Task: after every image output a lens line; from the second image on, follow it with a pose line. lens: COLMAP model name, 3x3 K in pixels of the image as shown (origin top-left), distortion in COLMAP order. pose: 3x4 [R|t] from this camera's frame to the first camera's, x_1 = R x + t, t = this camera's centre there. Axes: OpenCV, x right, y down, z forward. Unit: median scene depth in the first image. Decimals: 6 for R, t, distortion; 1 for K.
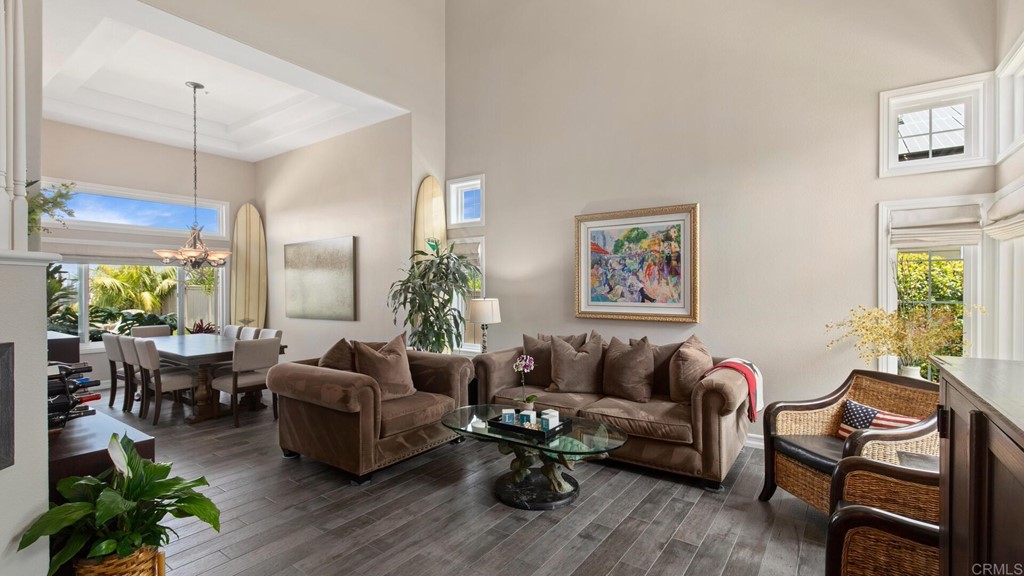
lens RADIAL K [[460.0, 0, 517.3], [0, 460.0, 296.8], [0, 0, 1]] dist [0.000881, 0.000670]
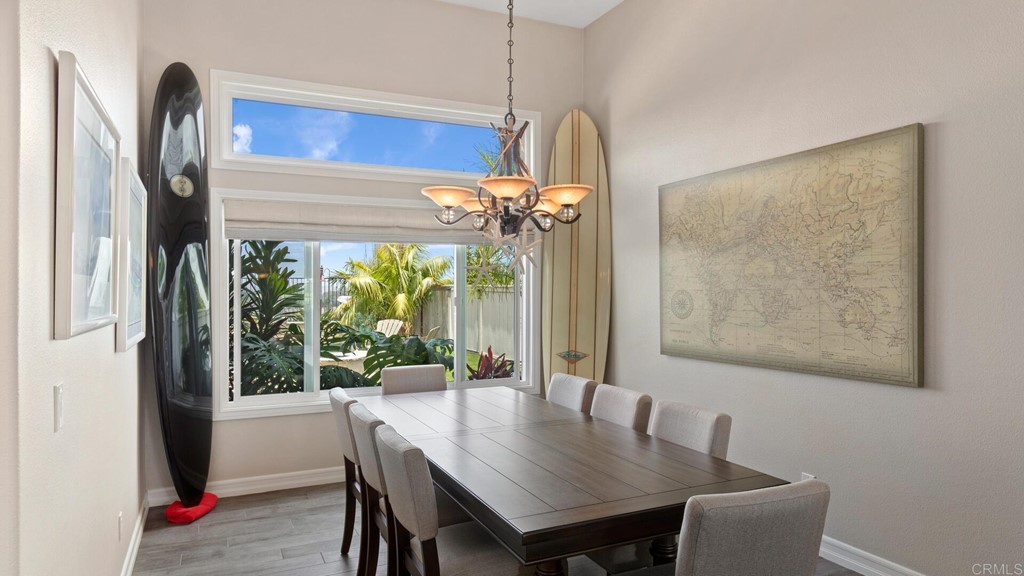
lens RADIAL K [[630.4, 0, 510.9], [0, 630.4, 287.8], [0, 0, 1]] dist [0.001921, 0.000166]
pose [[0.871521, -0.003775, -0.490343, -0.365610], [-0.006735, 0.999784, -0.019669, -0.006125], [0.490311, 0.020444, 0.871307, 0.451974]]
